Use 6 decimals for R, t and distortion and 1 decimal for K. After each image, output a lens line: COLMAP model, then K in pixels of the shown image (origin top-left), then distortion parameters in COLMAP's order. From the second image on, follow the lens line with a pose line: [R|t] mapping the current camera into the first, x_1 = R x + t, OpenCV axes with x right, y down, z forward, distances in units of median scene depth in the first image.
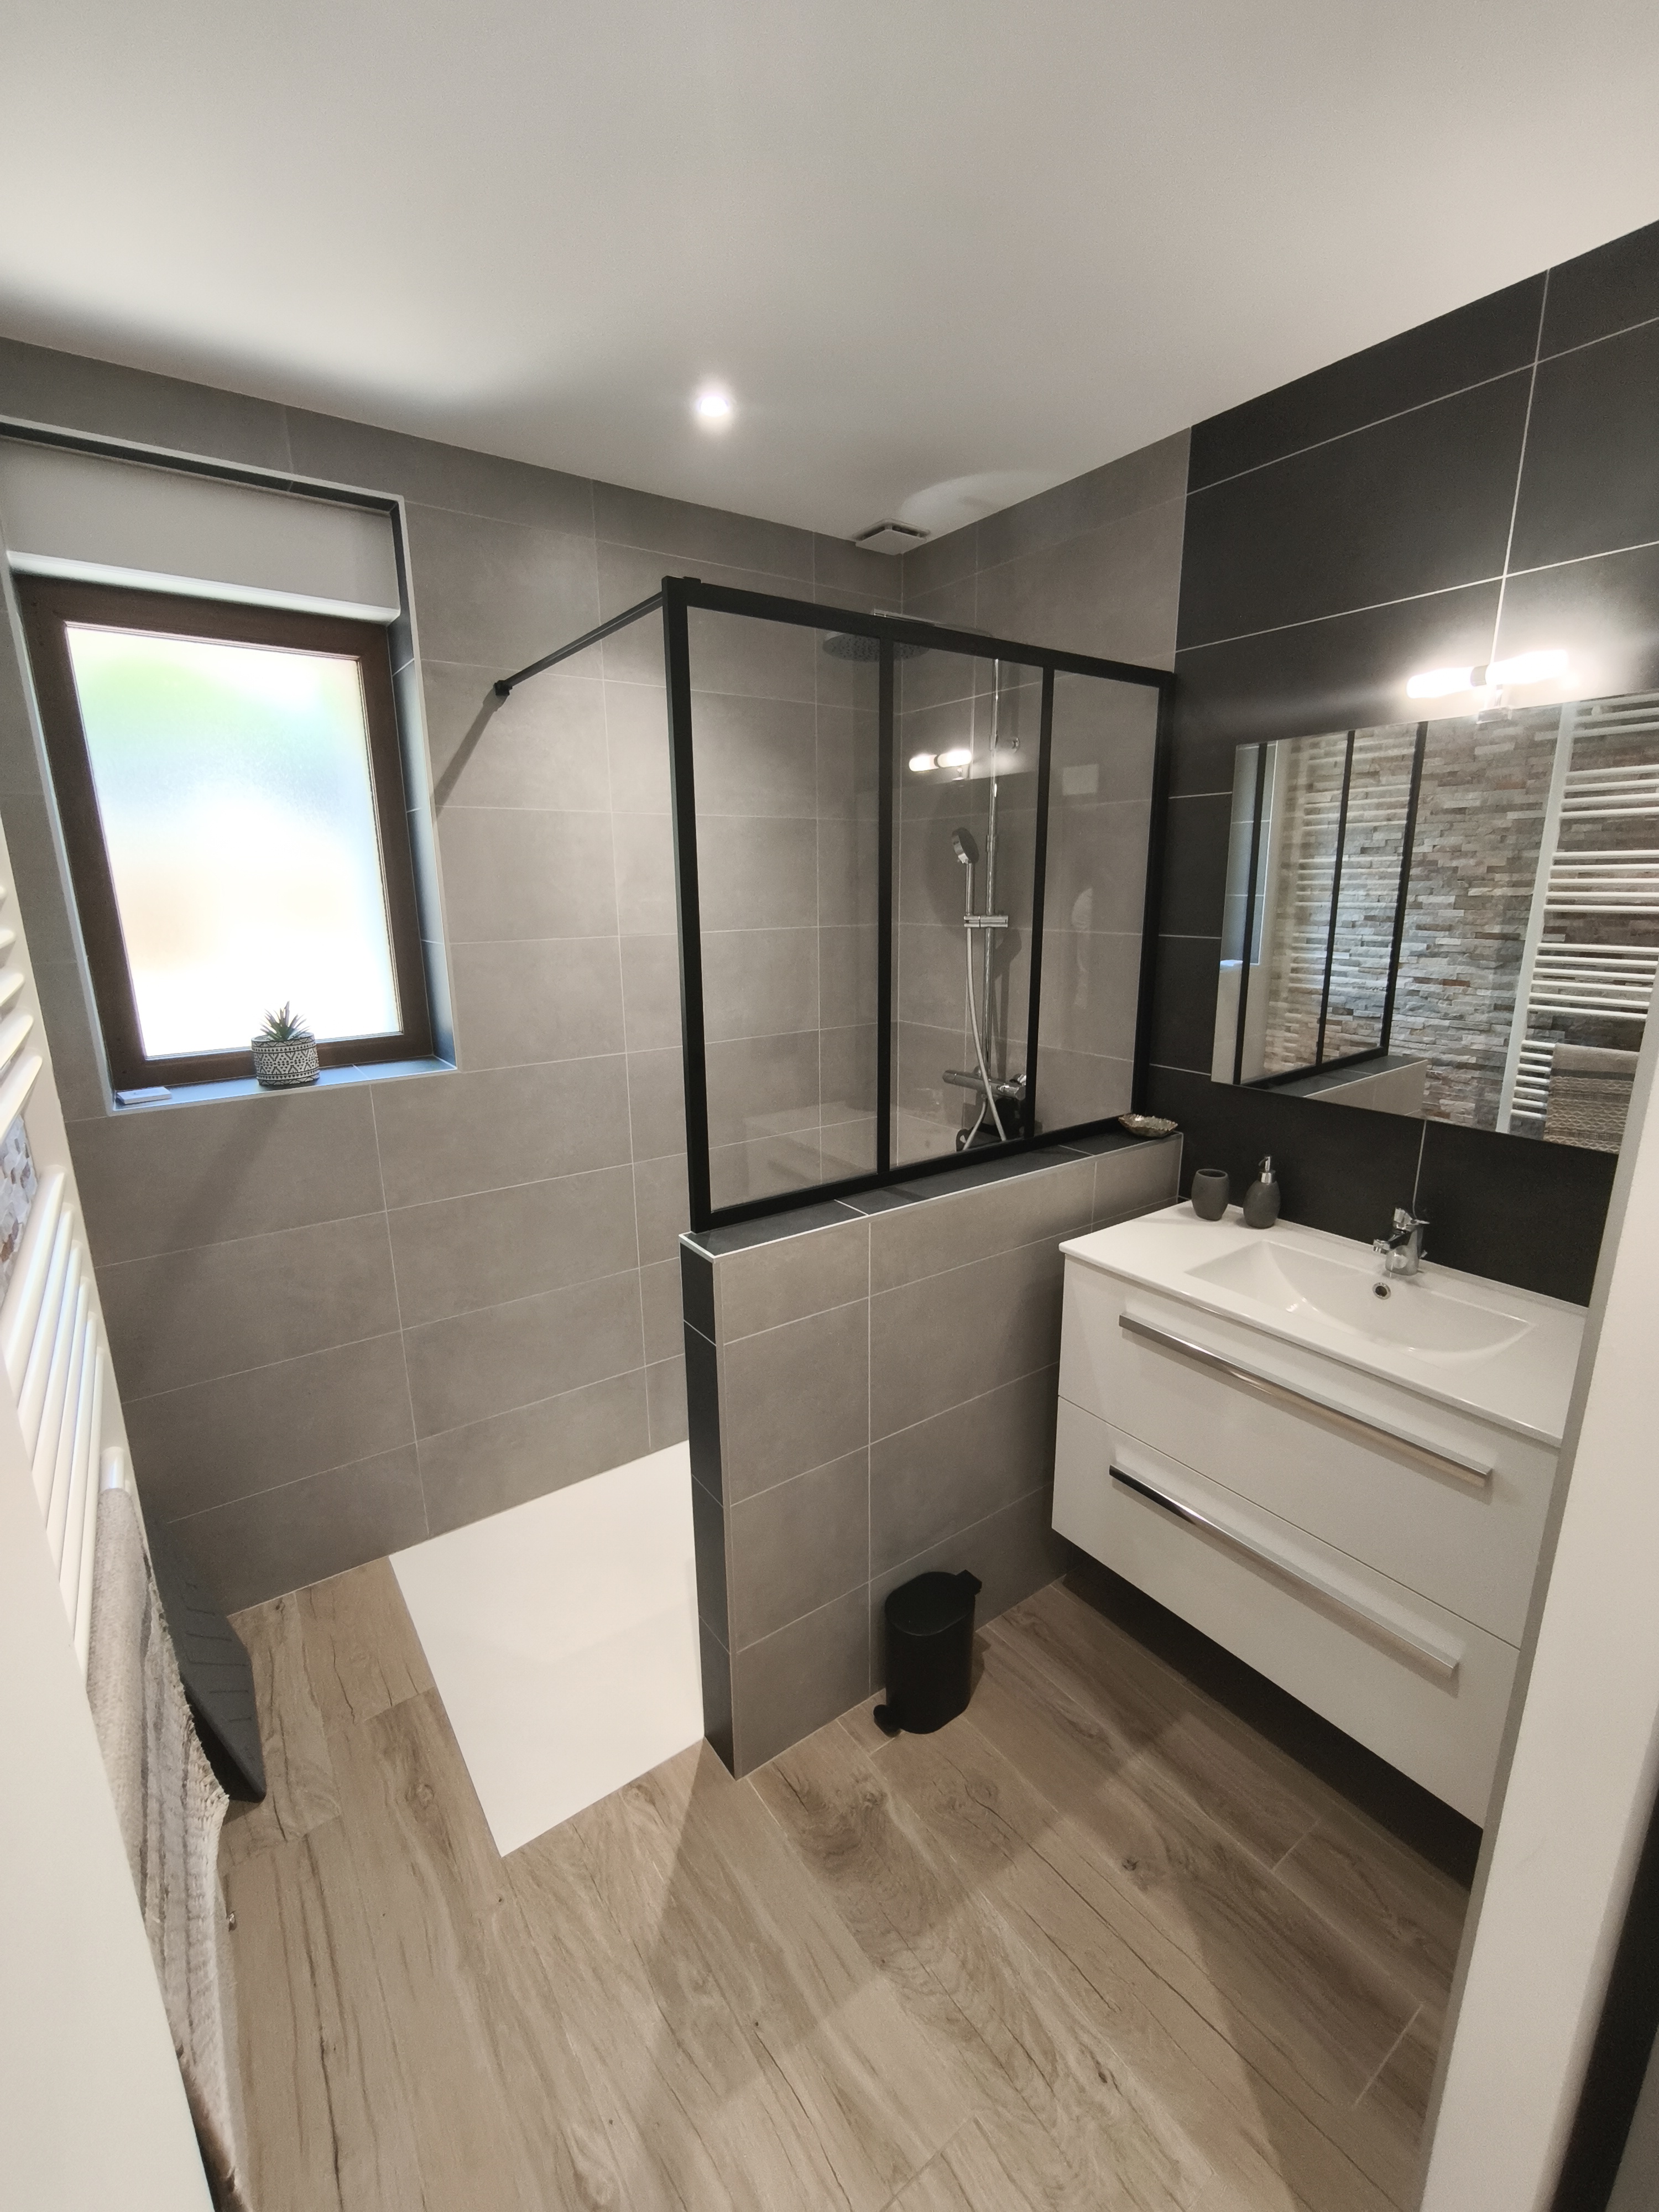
lens RADIAL K [[939.2, 0, 822.2], [0, 939.2, 1104.4], [0, 0, 1]] dist [-0.000532, -0.001690]
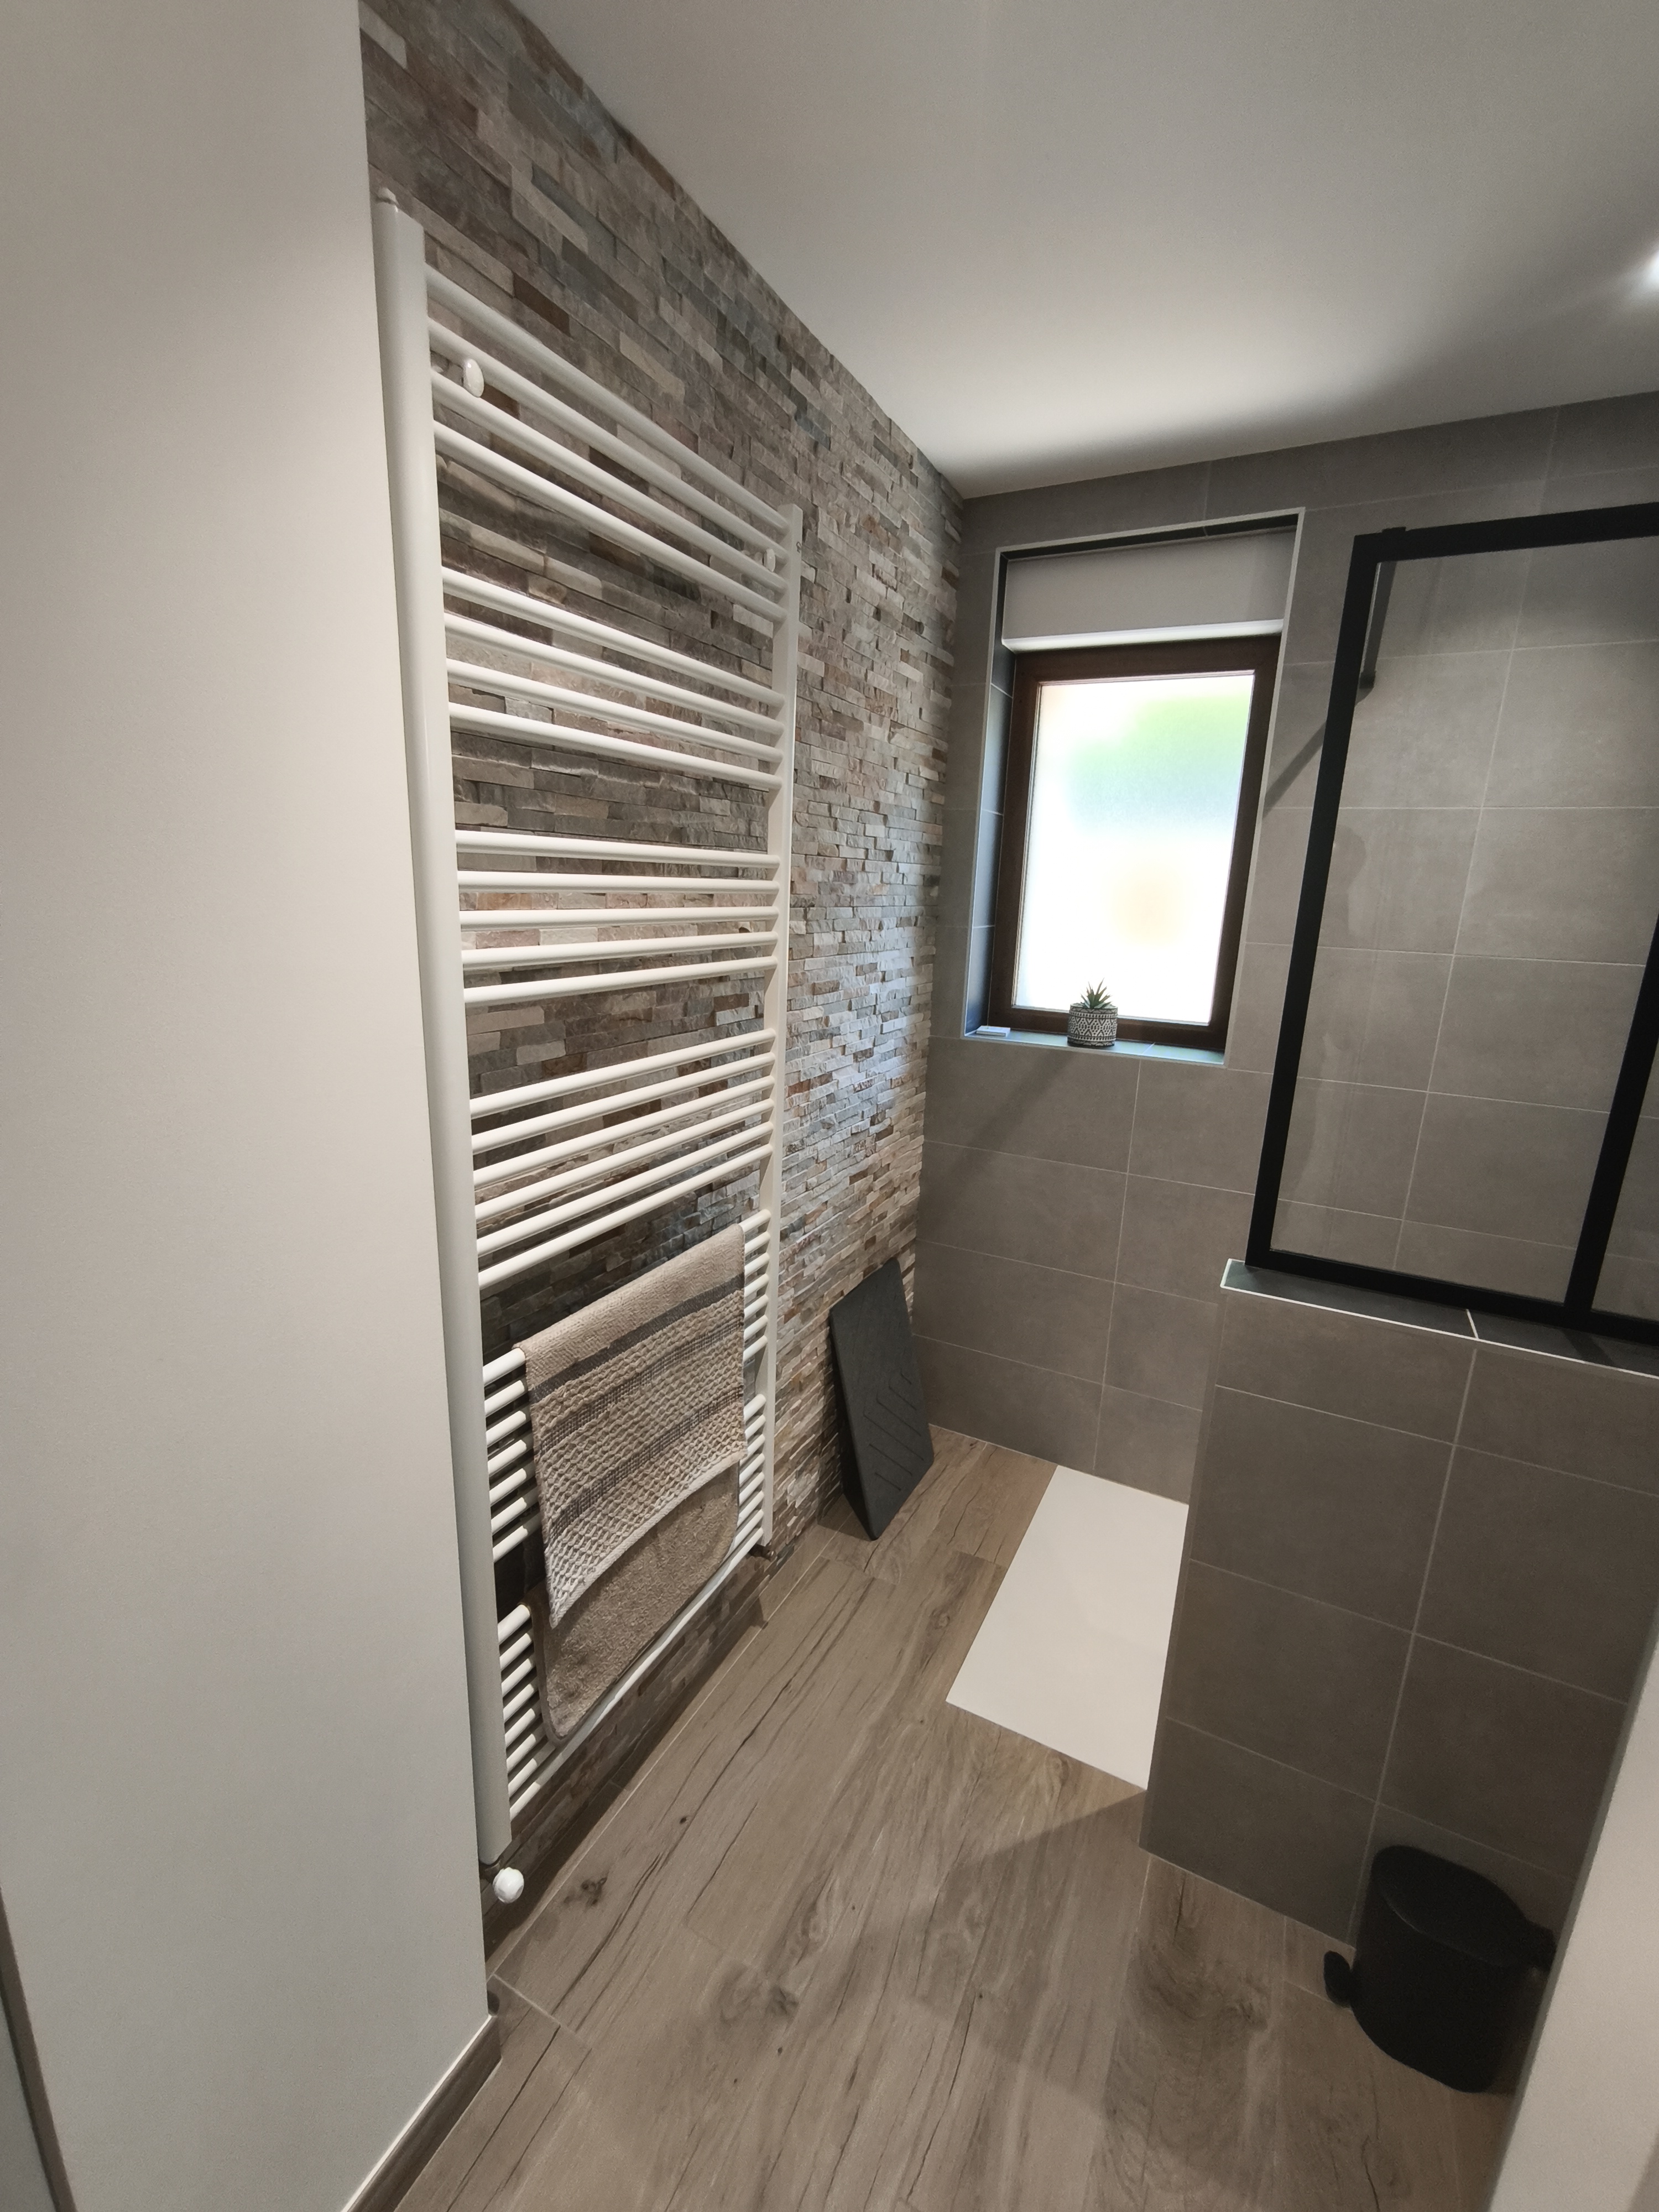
lens RADIAL K [[939.2, 0, 823.4], [0, 939.2, 1105.2], [0, 0, 1]] dist [-0.000532, -0.001690]
pose [[0.452922, 0.233423, -0.860451, 0.407810], [-0.248415, 0.959938, 0.129651, -0.025554], [0.856243, 0.155027, 0.492763, 0.168574]]
